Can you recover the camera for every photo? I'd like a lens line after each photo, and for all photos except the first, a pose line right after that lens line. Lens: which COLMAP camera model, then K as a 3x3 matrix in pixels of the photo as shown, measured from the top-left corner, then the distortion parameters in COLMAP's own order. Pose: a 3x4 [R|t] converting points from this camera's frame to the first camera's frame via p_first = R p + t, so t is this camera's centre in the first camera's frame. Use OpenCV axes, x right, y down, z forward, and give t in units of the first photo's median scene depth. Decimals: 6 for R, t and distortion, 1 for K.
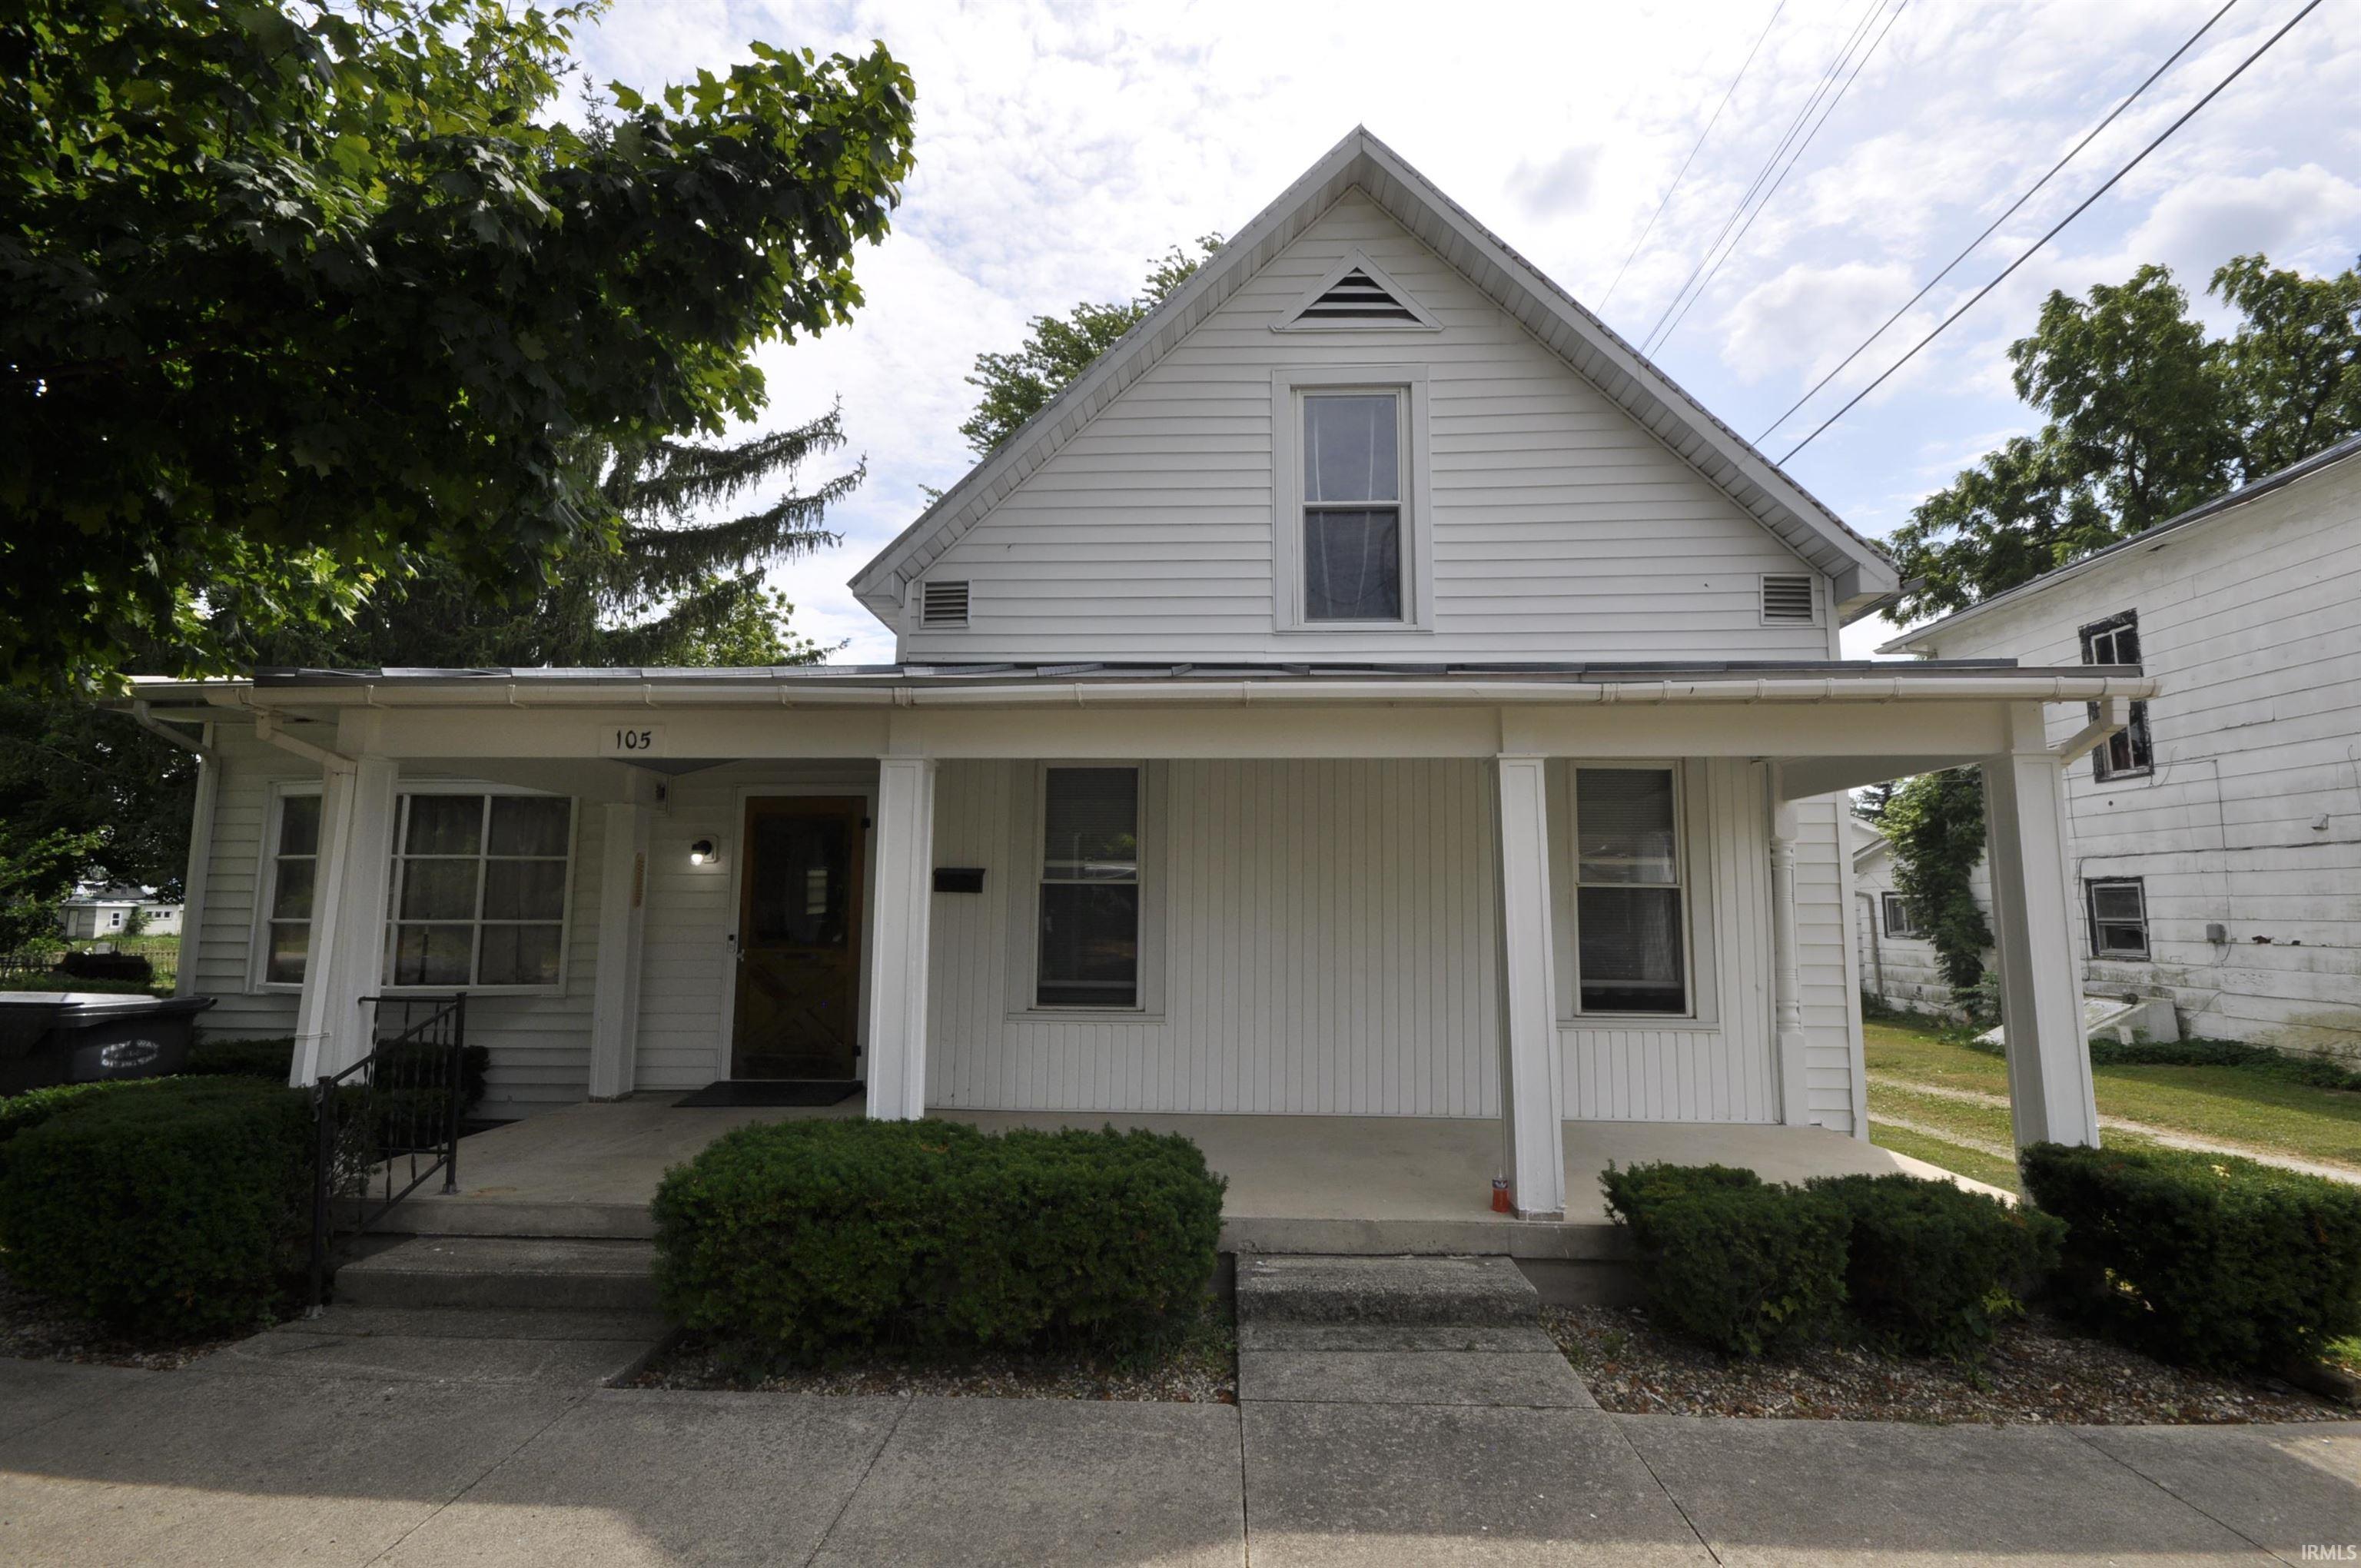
lens RADIAL K [[1026.8, 0, 1178.5], [0, 1026.8, 790.1], [0, 0, 1]] dist [0.002436, -0.006333]
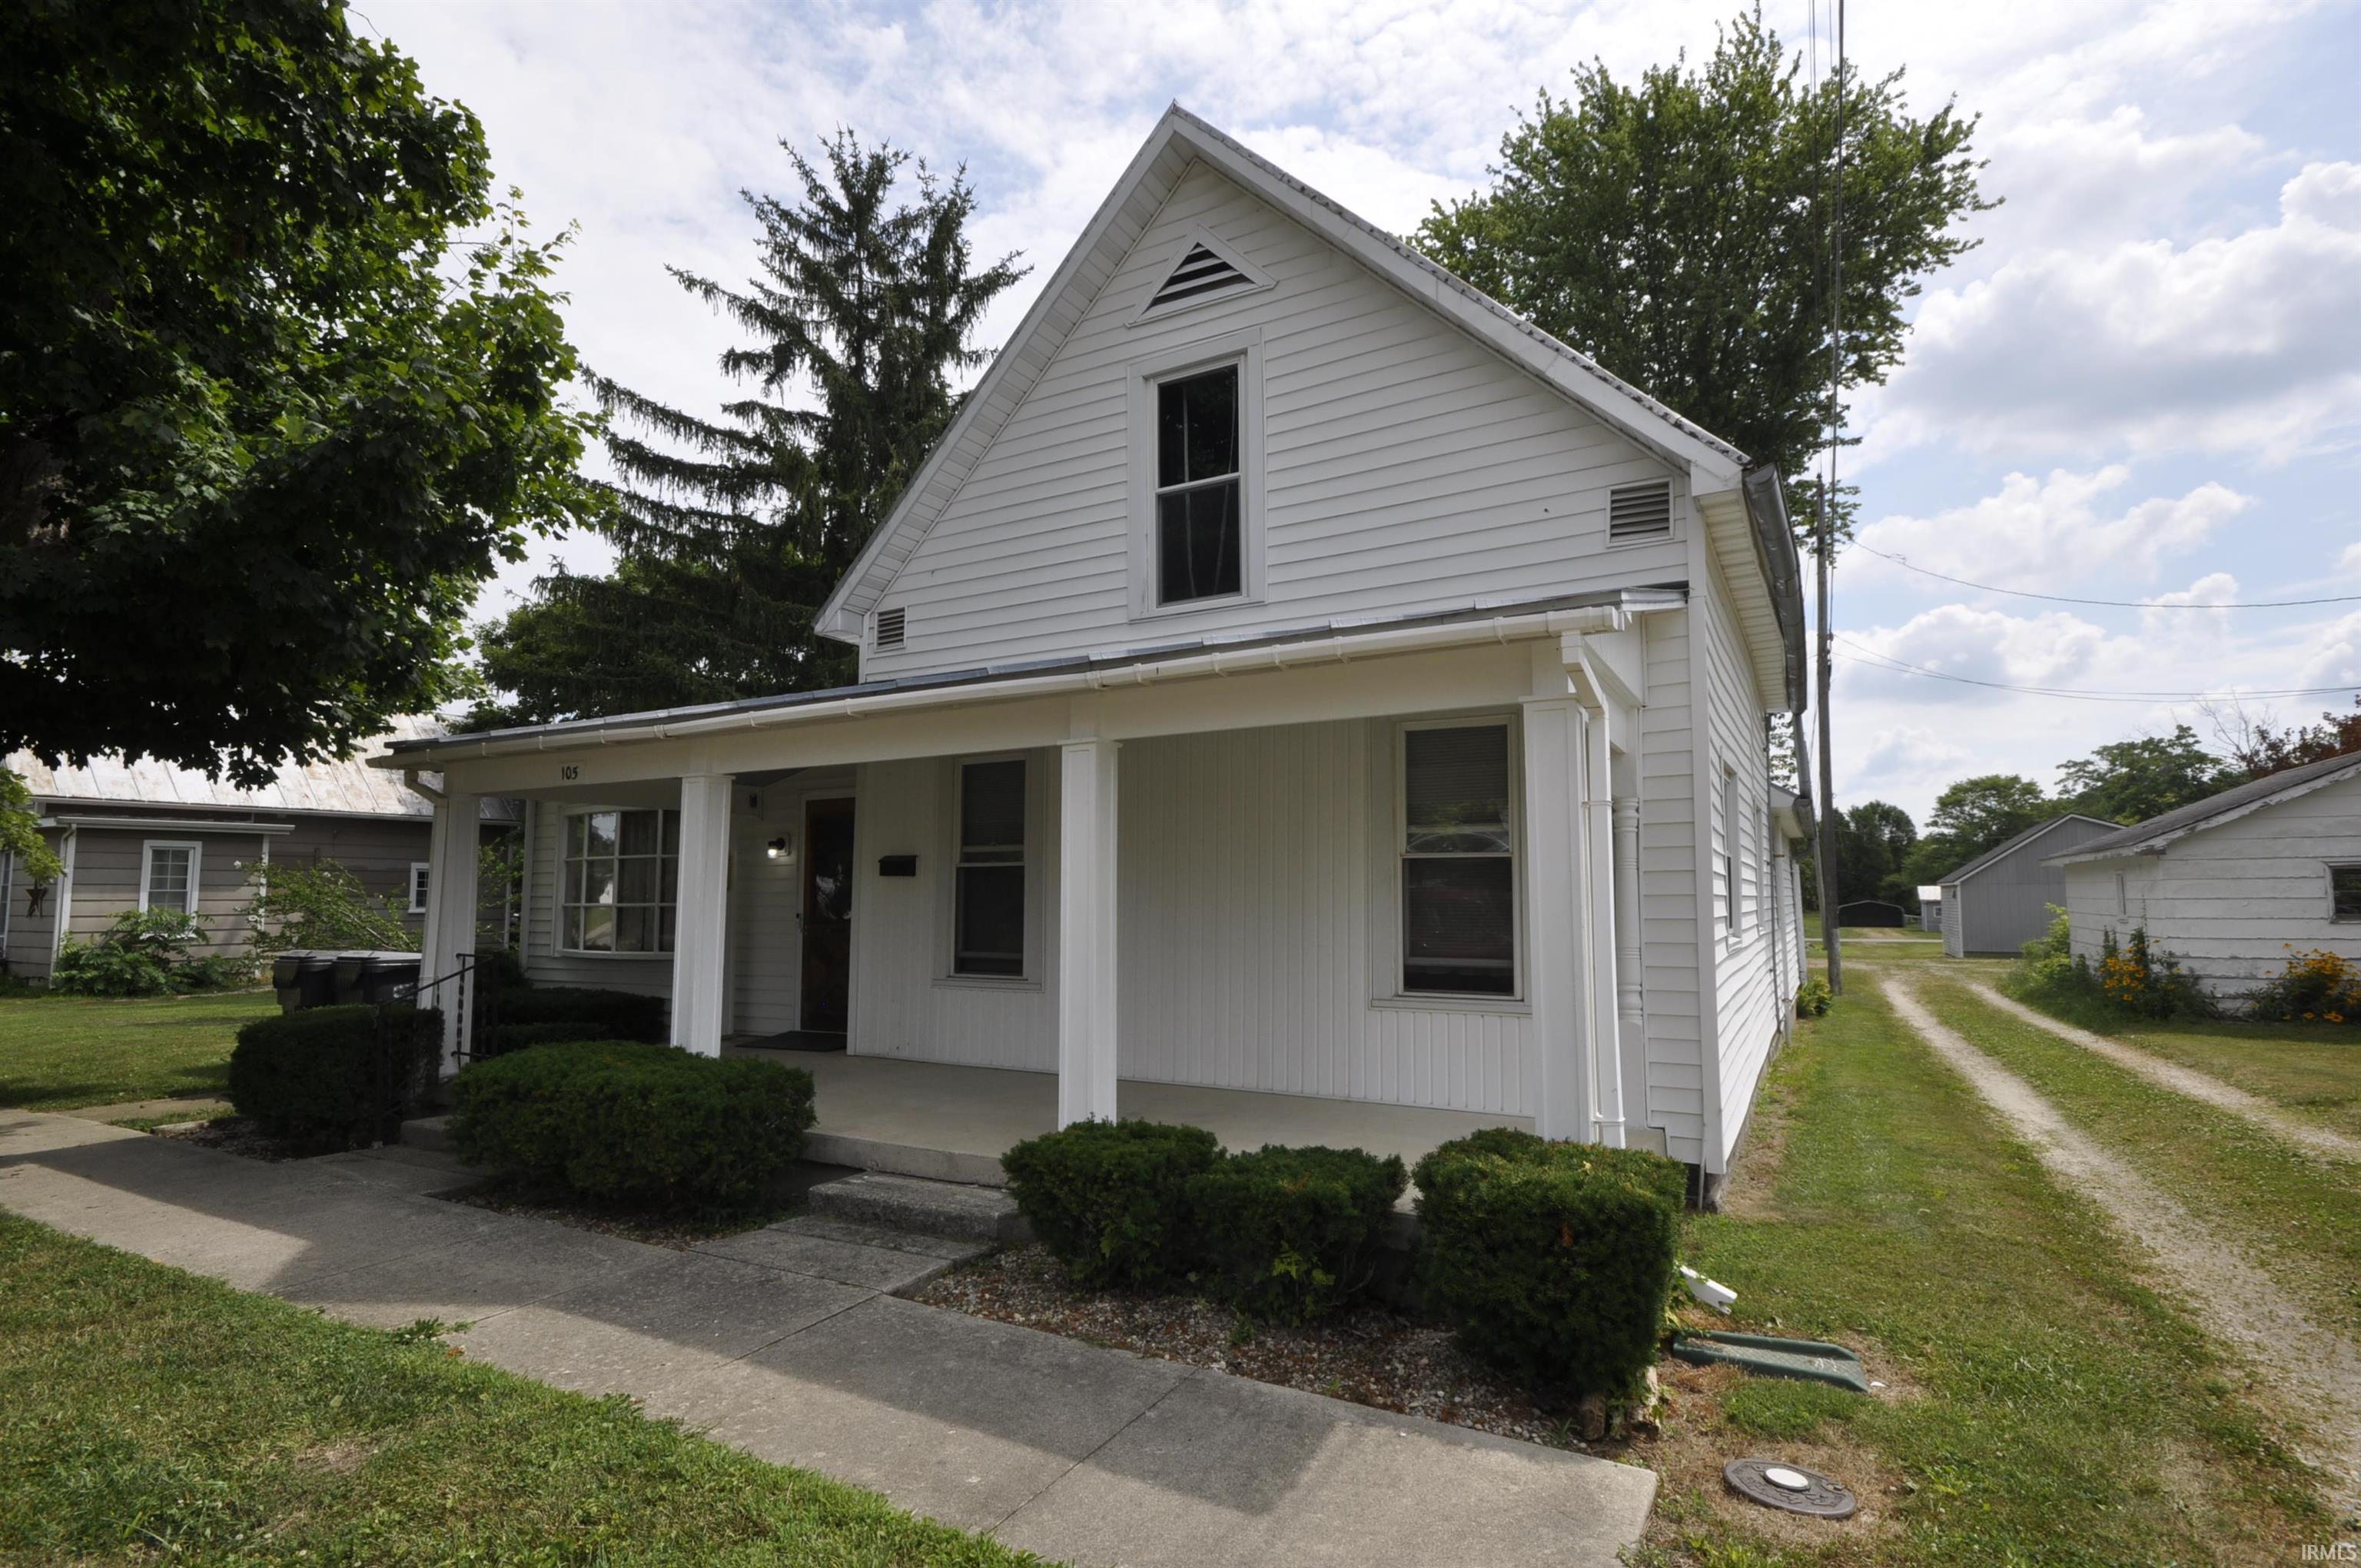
lens RADIAL K [[1145.0, 0, 1175.1], [0, 1145.0, 778.9], [0, 0, 1]] dist [0.015026, 0.000098]
pose [[0.890479, -0.056834, -0.451461, 0.666978], [0.066260, 0.997789, 0.005085, 0.003232], [0.450174, -0.034442, 0.892277, -0.023245]]
